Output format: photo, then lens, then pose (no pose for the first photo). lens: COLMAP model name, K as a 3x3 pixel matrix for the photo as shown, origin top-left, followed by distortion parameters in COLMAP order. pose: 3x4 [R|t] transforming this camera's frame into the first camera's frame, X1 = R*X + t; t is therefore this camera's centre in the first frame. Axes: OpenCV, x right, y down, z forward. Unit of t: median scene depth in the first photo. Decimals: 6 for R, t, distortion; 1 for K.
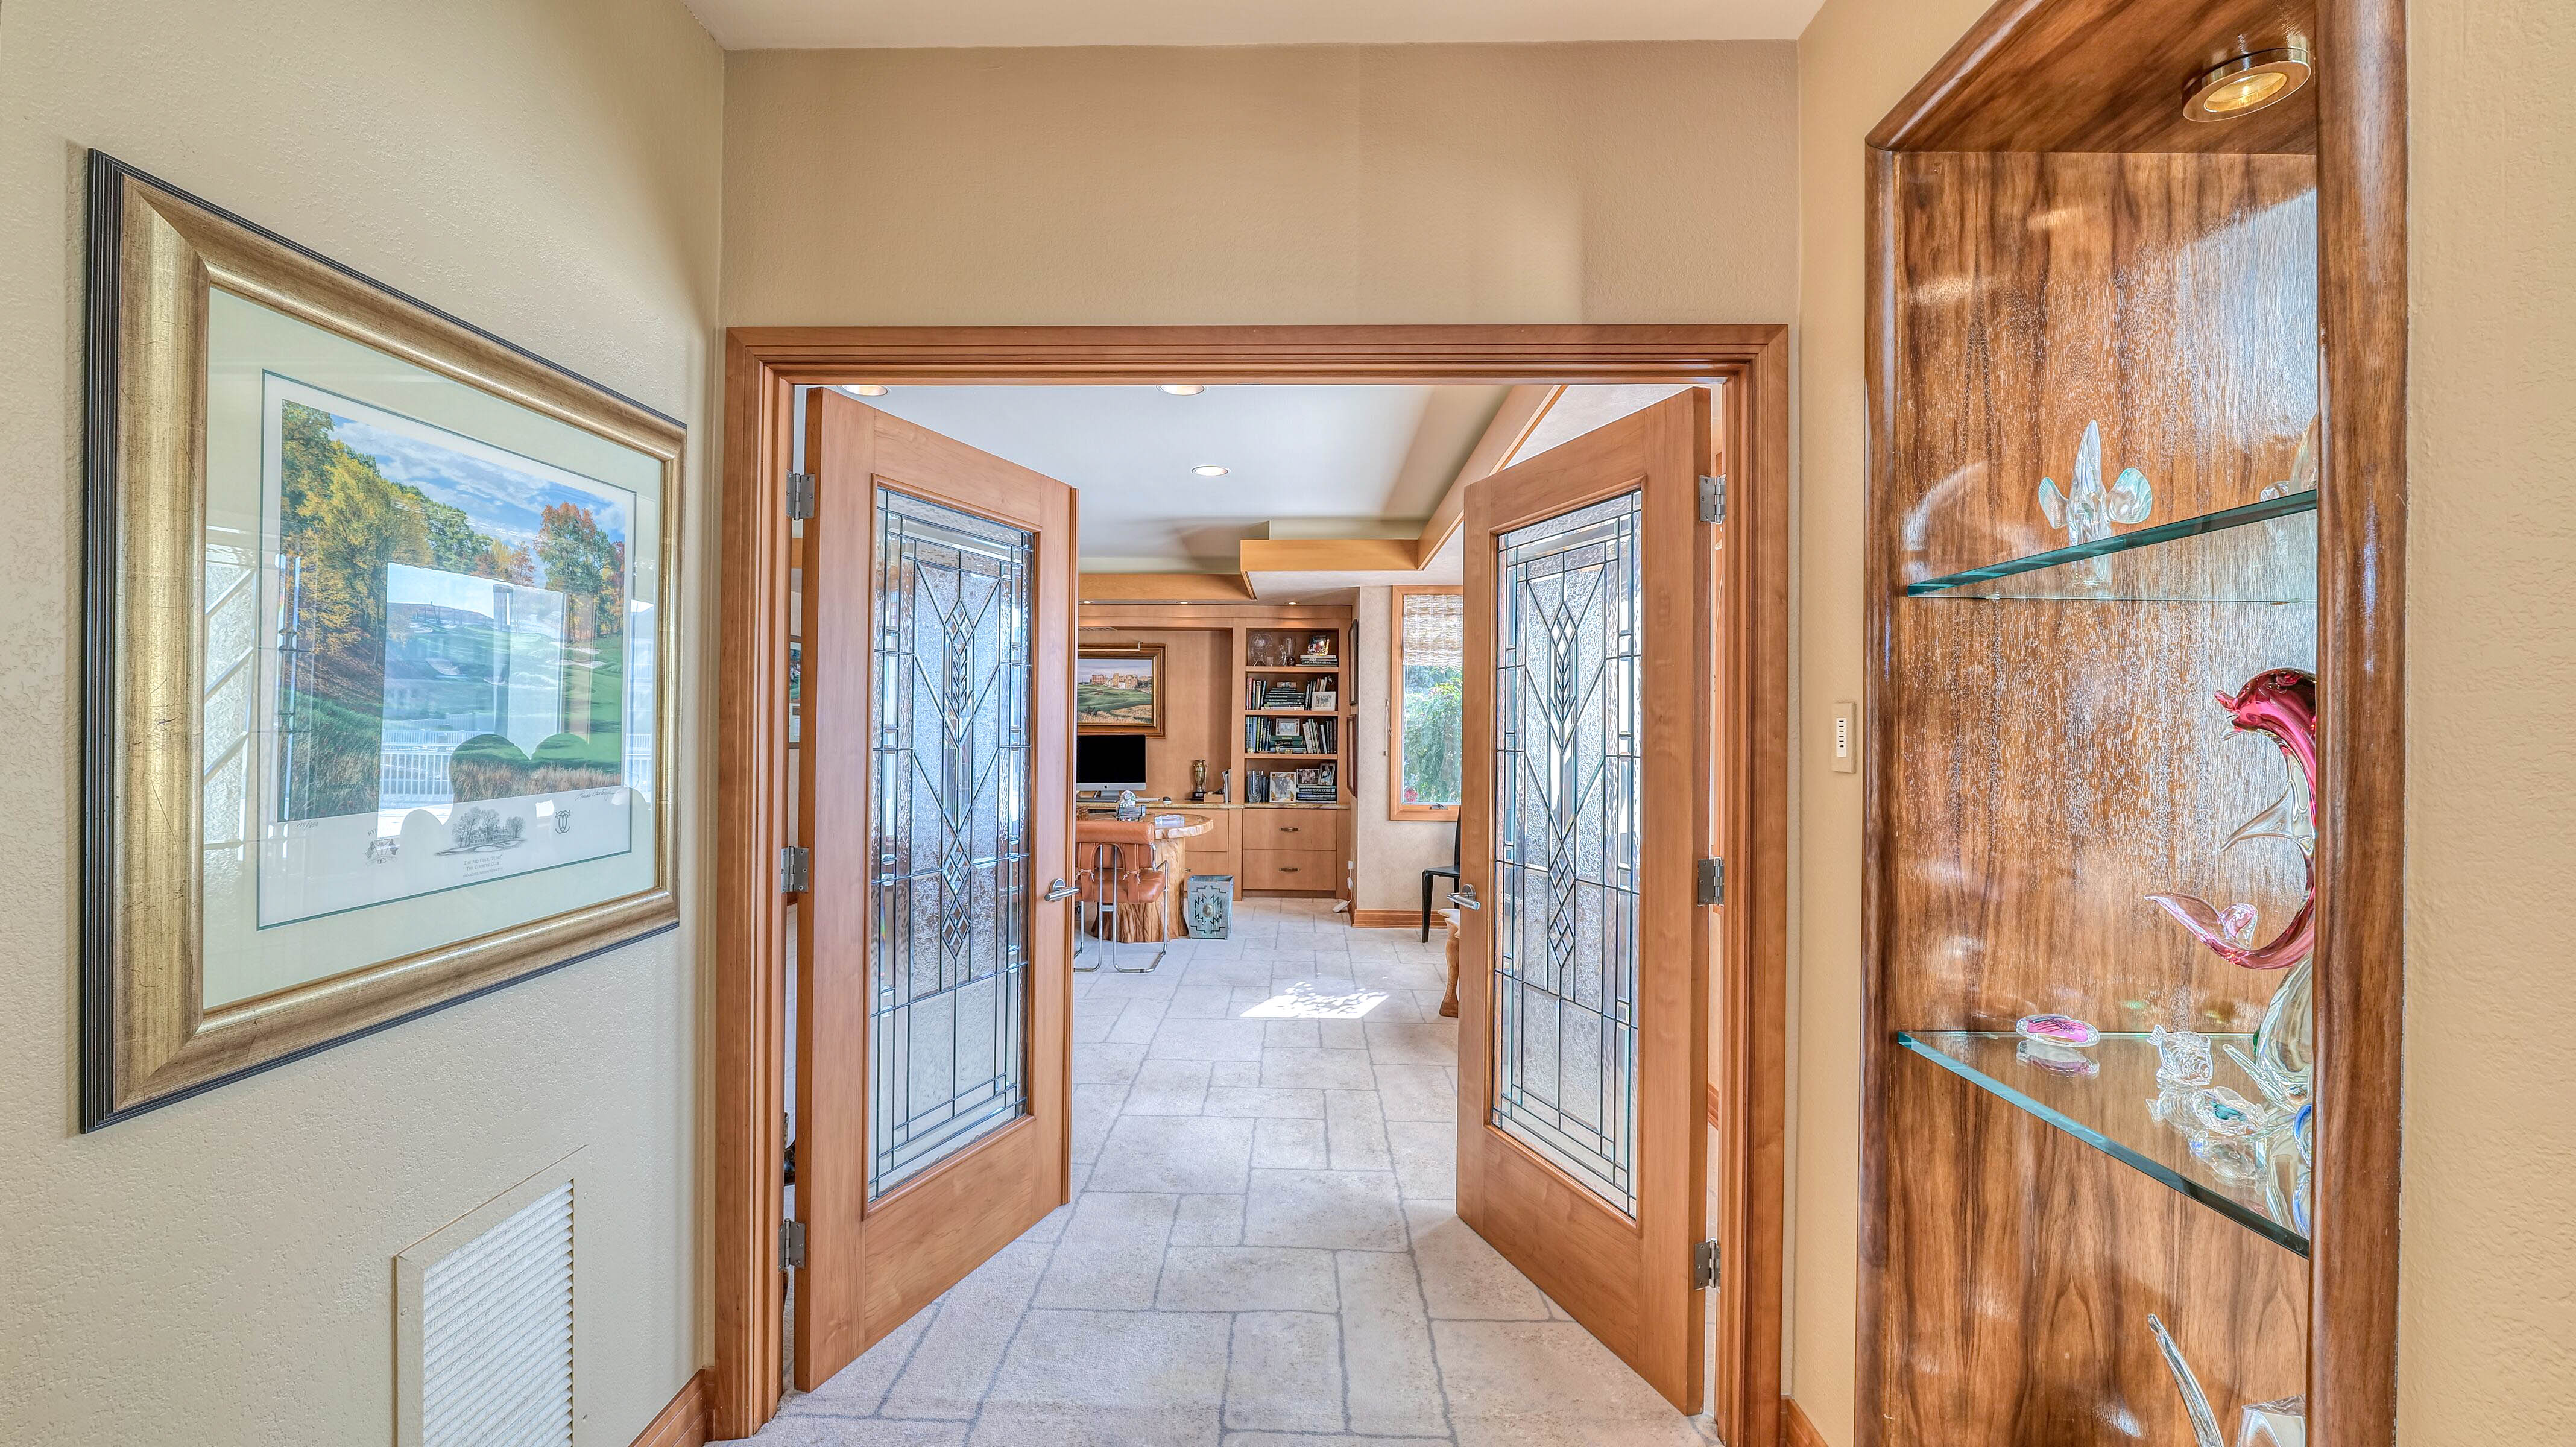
lens RADIAL K [[1045.4, 0, 1283.1], [0, 1045.4, 722.6], [0, 0, 1]] dist [-0.014123, 0.001529]
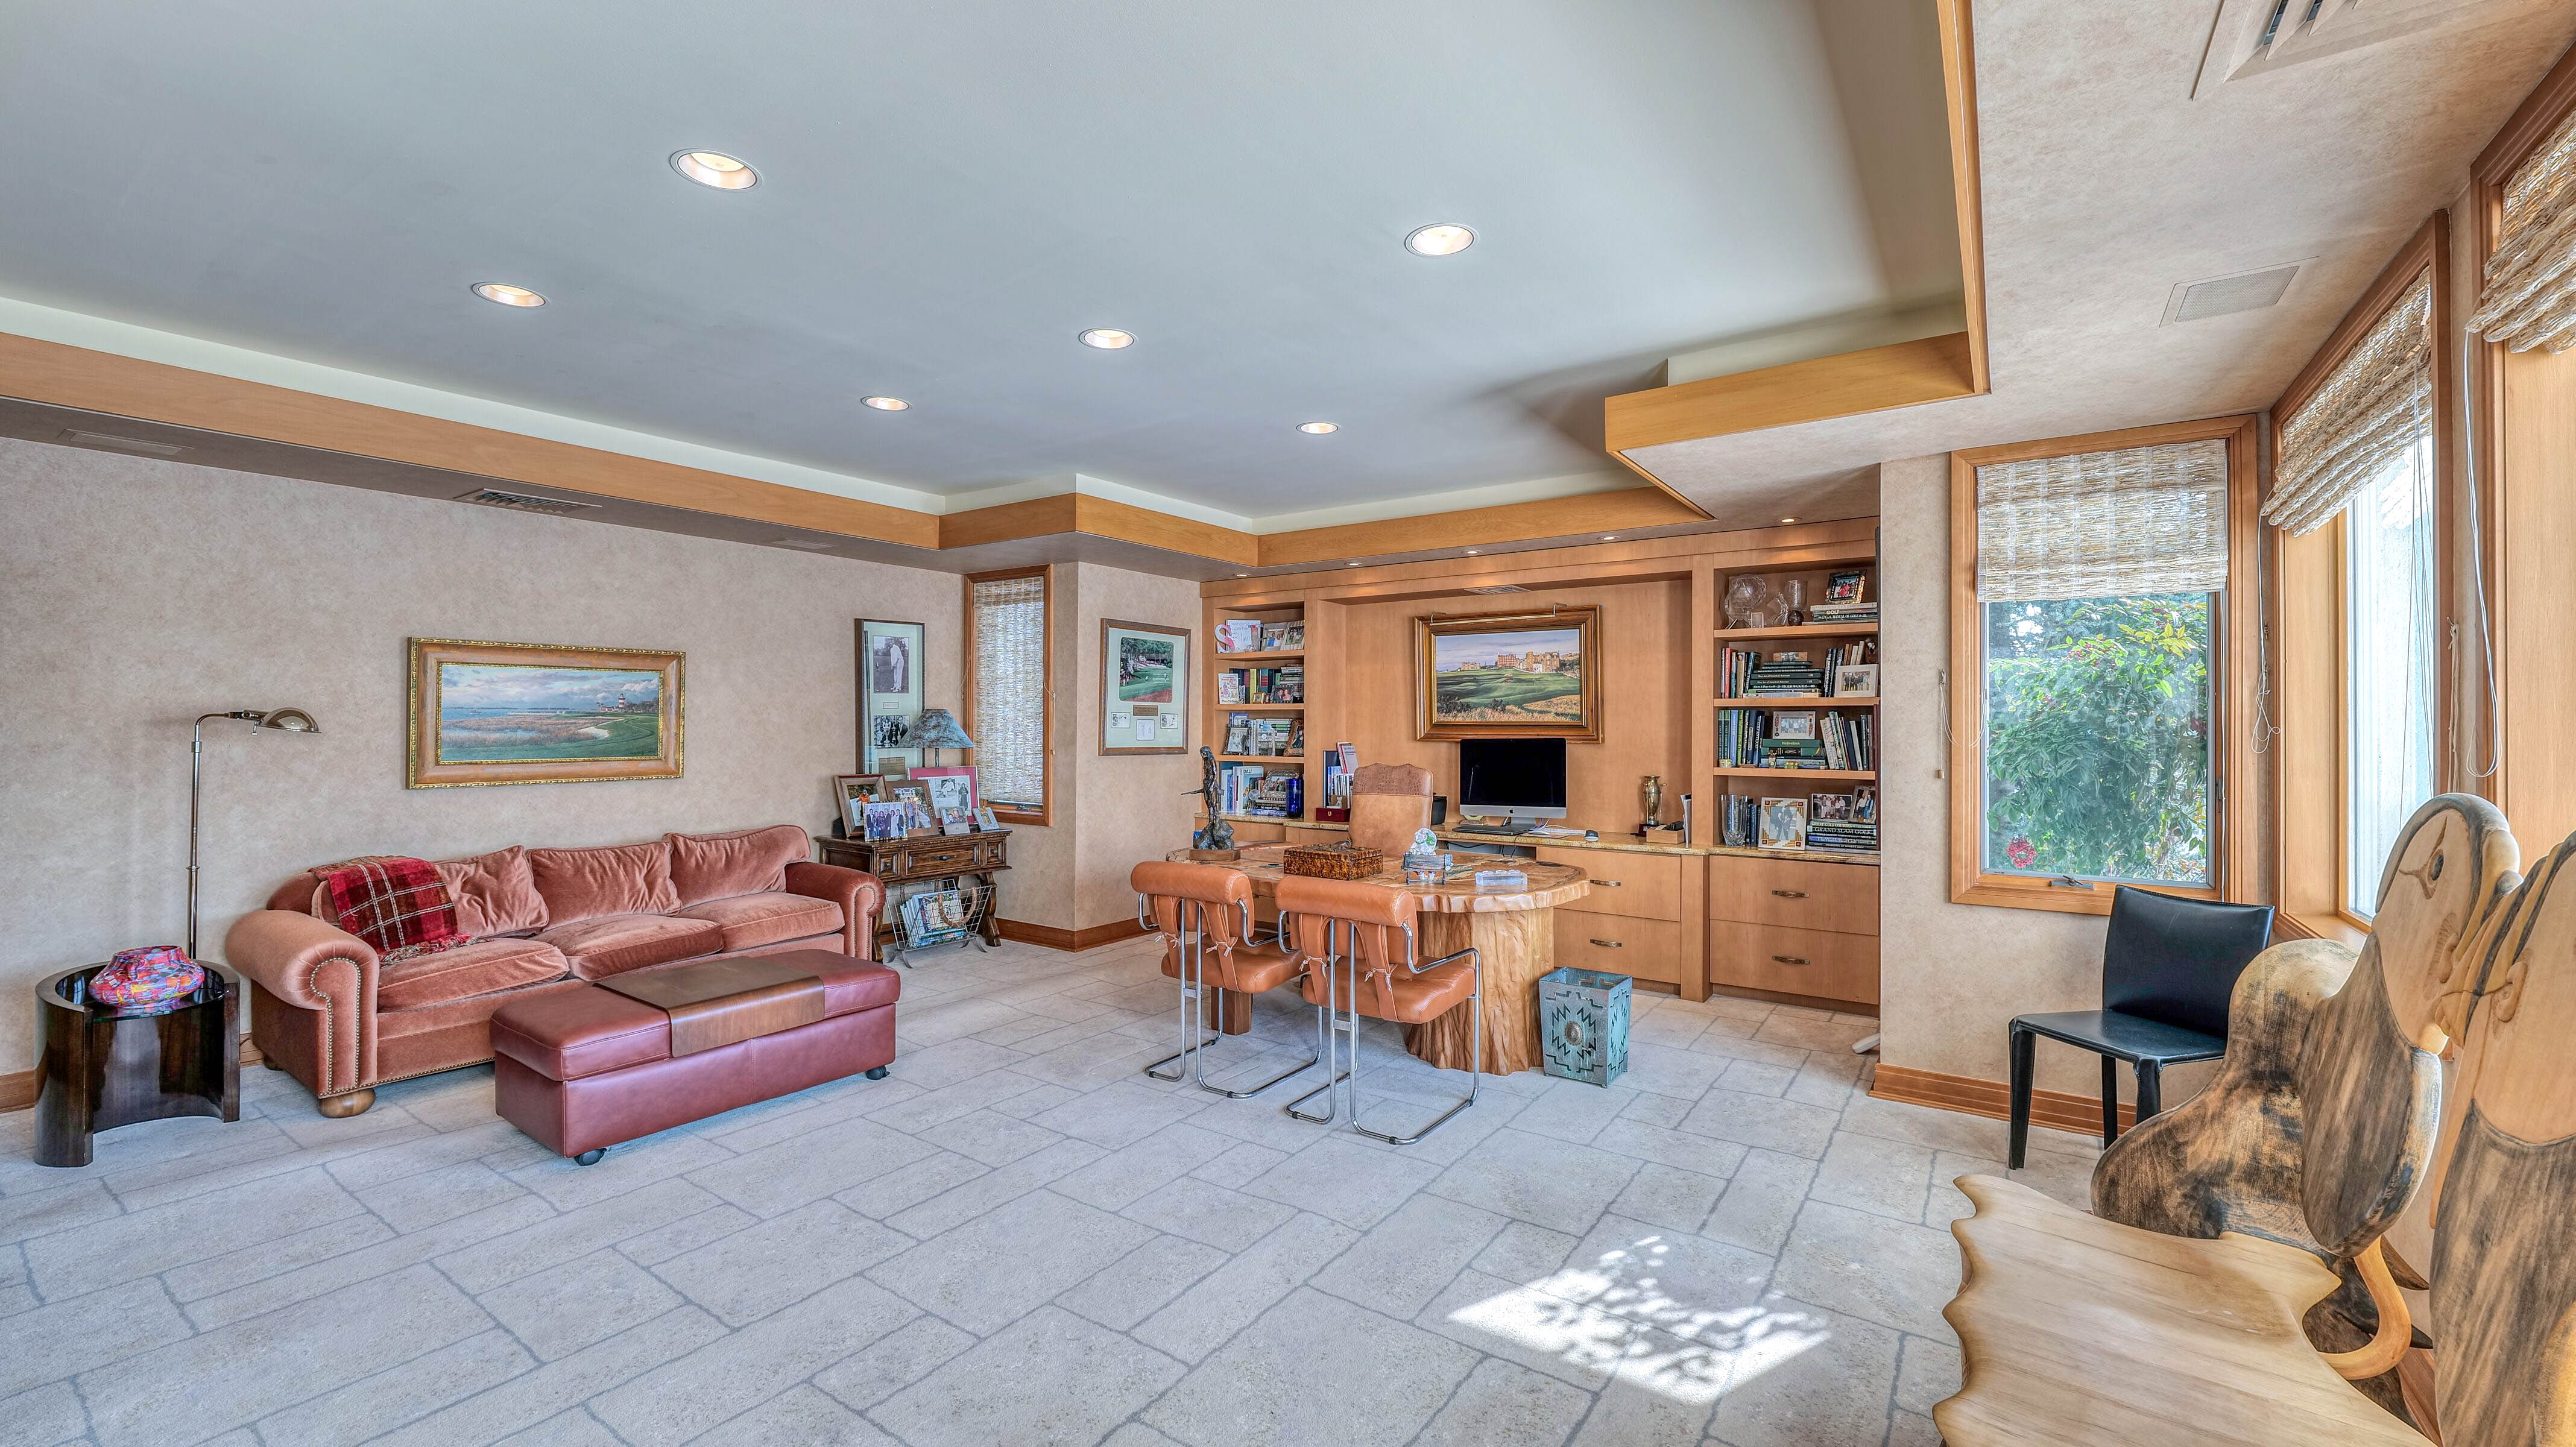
lens RADIAL K [[1045.4, 0, 1283.6], [0, 1045.4, 727.4], [0, 0, 1]] dist [-0.014123, 0.001529]
pose [[0.829413, -0.006730, -0.558595, 0.100561], [0.008617, 0.999963, 0.000747, 0.002536], [0.558569, -0.005433, 0.829440, 0.332106]]
